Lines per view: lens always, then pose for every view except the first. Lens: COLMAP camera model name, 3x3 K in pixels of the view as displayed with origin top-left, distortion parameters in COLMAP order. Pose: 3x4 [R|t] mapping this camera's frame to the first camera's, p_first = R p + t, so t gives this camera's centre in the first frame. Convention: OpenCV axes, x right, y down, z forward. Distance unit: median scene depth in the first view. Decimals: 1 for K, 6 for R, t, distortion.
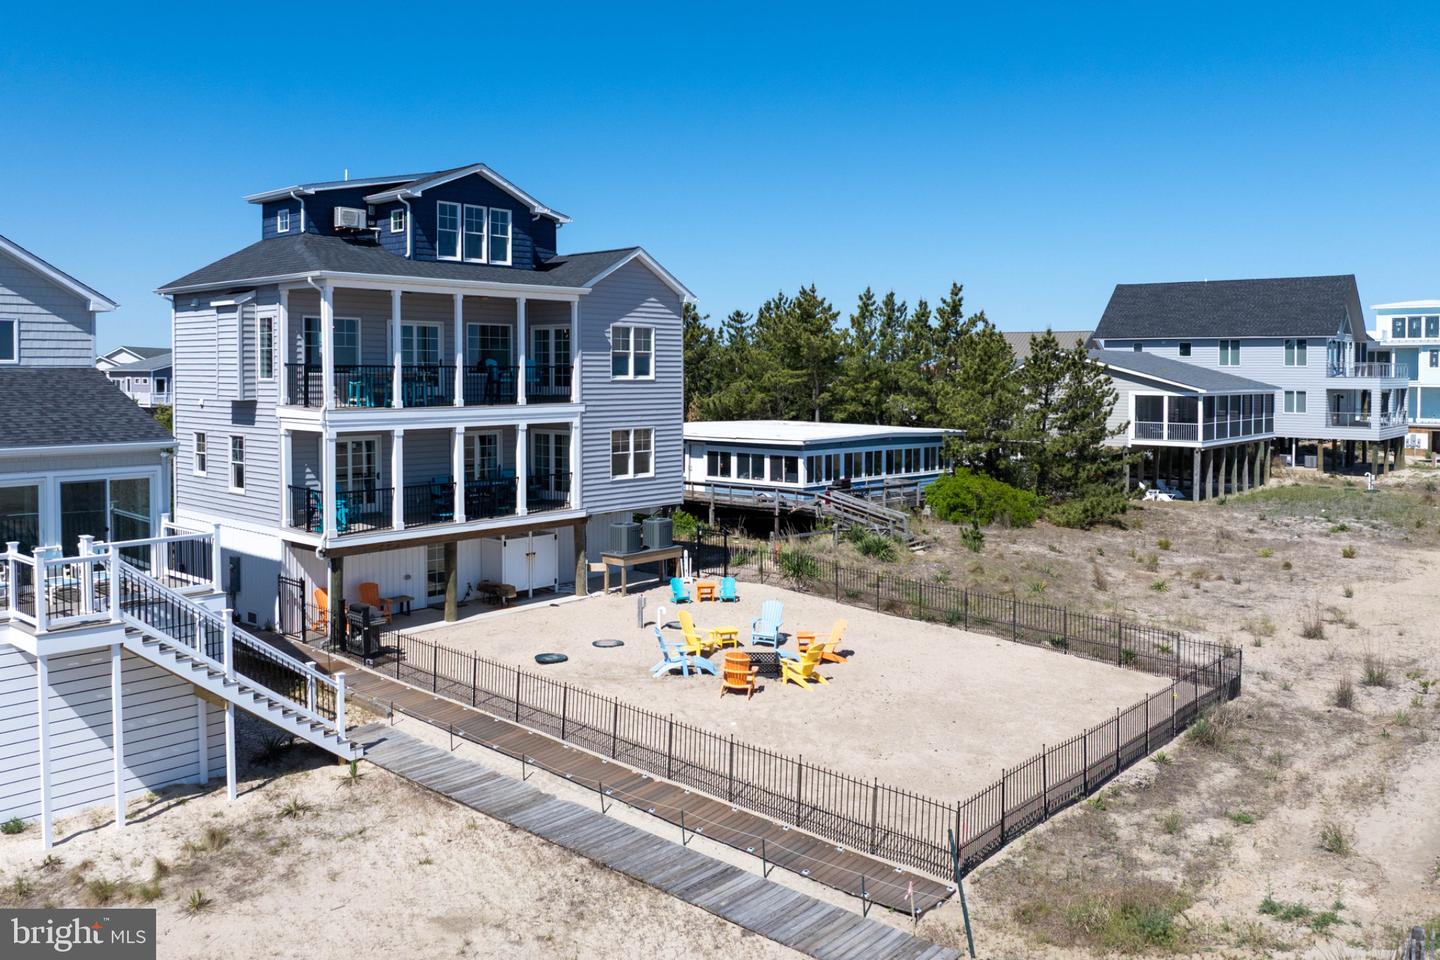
lens RADIAL K [[1134.2, 0, 725.9], [0, 1134.2, 418.1], [0, 0, 1]] dist [-0.010031, -0.052764]
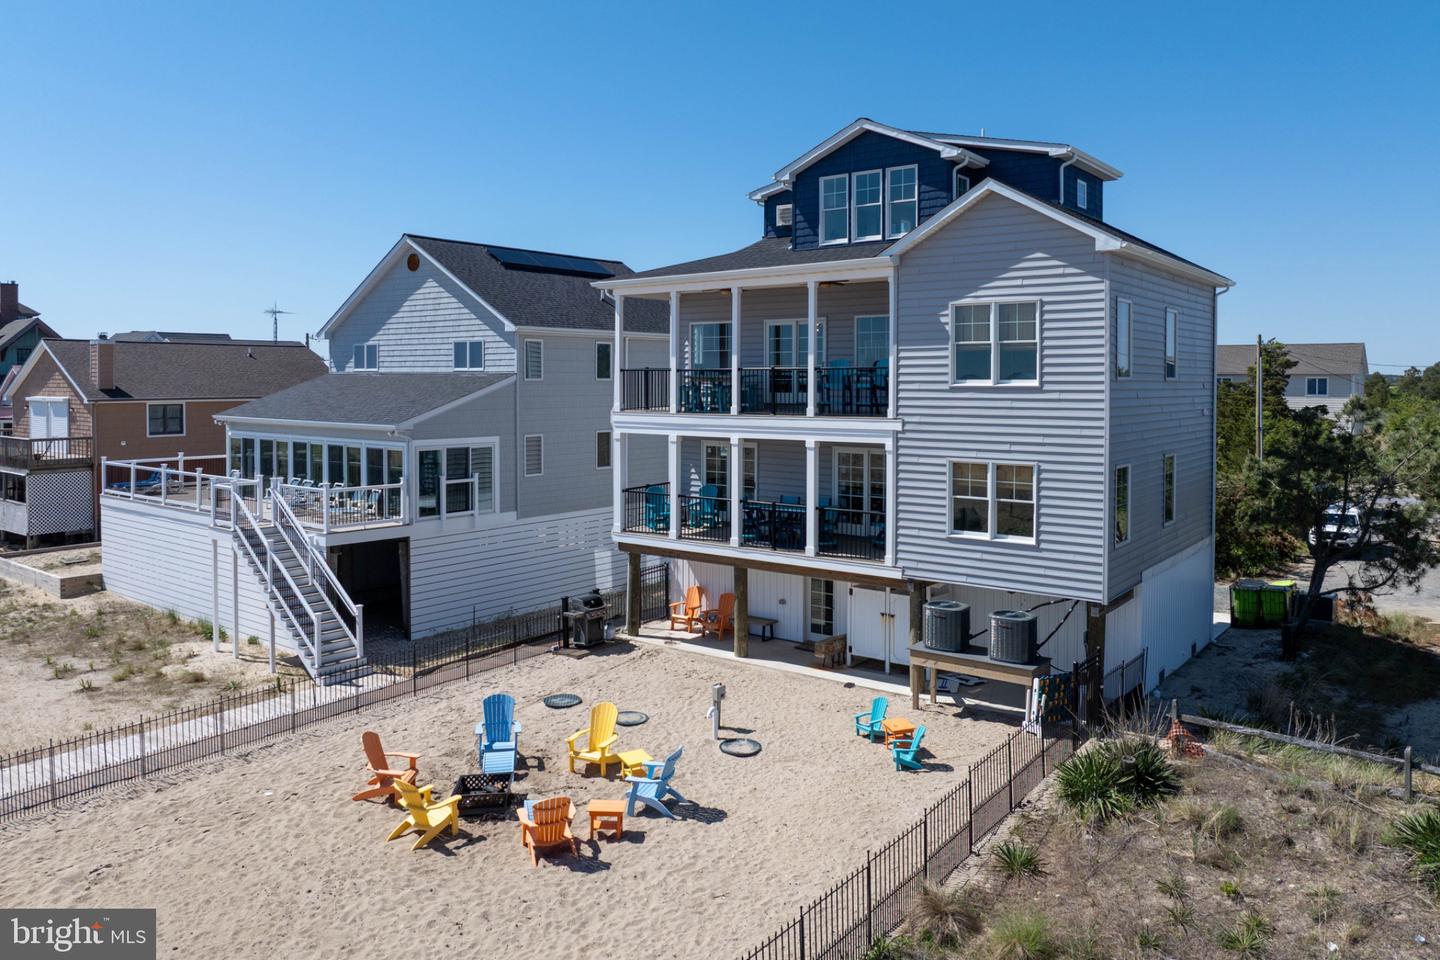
lens RADIAL K [[1041.0, 0, 714.0], [0, 1041.0, 406.9], [0, 0, 1]] dist [-0.053425, 0.020396]
pose [[0.057221, 0.024511, -0.998061, 0.524252], [-0.041512, 0.998892, 0.022152, -0.030613], [0.997498, 0.040164, 0.058175, 0.862684]]
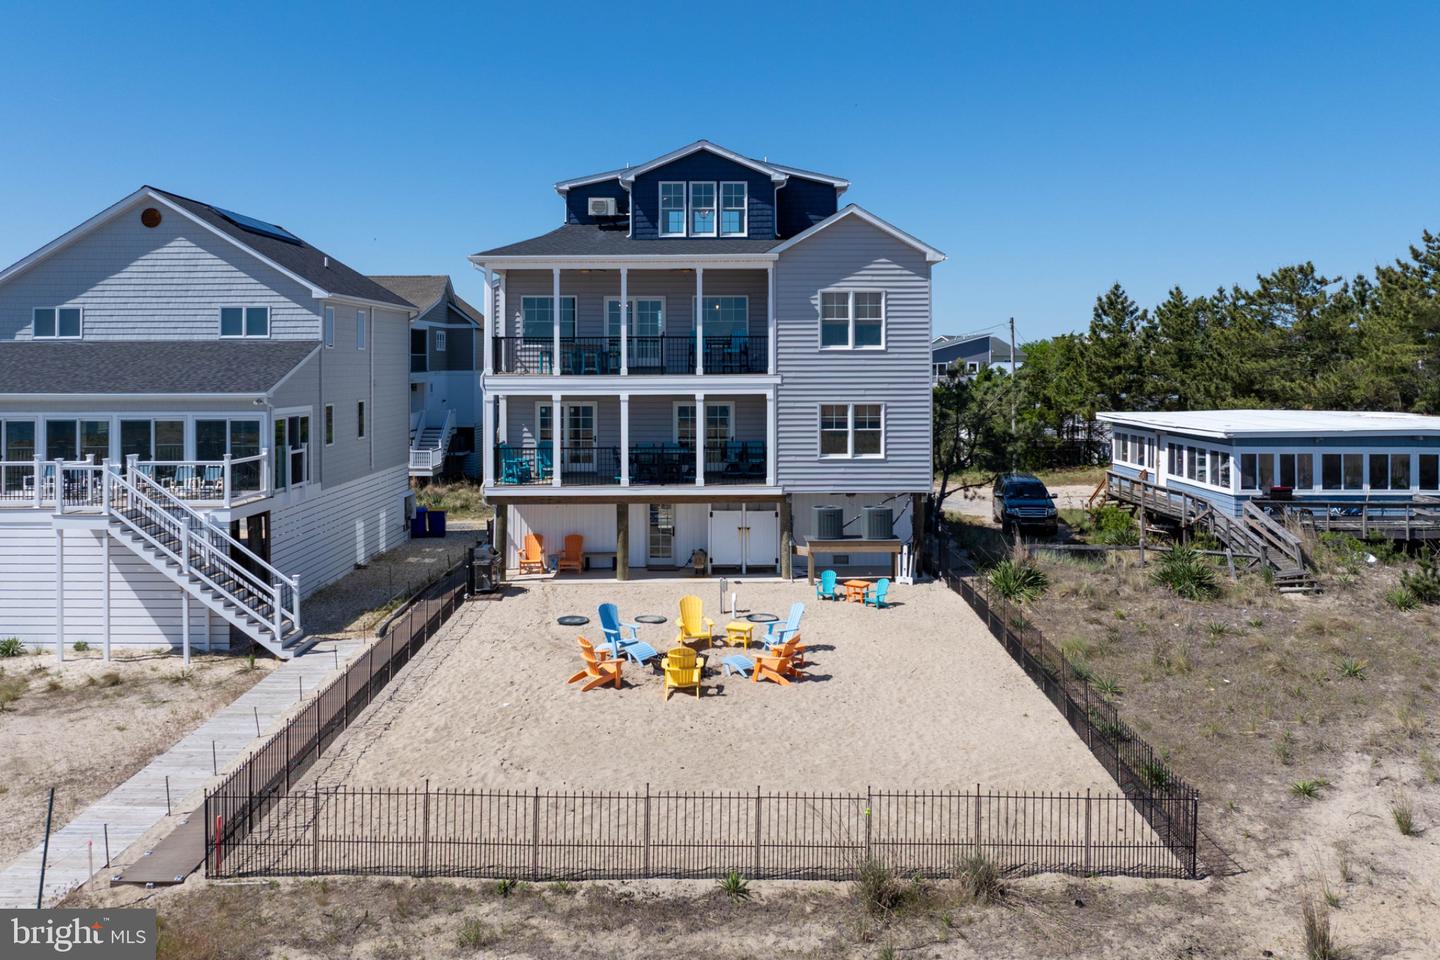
lens RADIAL K [[1134.2, 0, 717.1], [0, 1134.2, 364.5], [0, 0, 1]] dist [-0.010031, -0.052764]
pose [[0.668233, -0.002714, -0.743947, 0.556557], [-0.026255, 0.999284, -0.027228, 0.005734], [0.743489, 0.037727, 0.667683, 0.333387]]
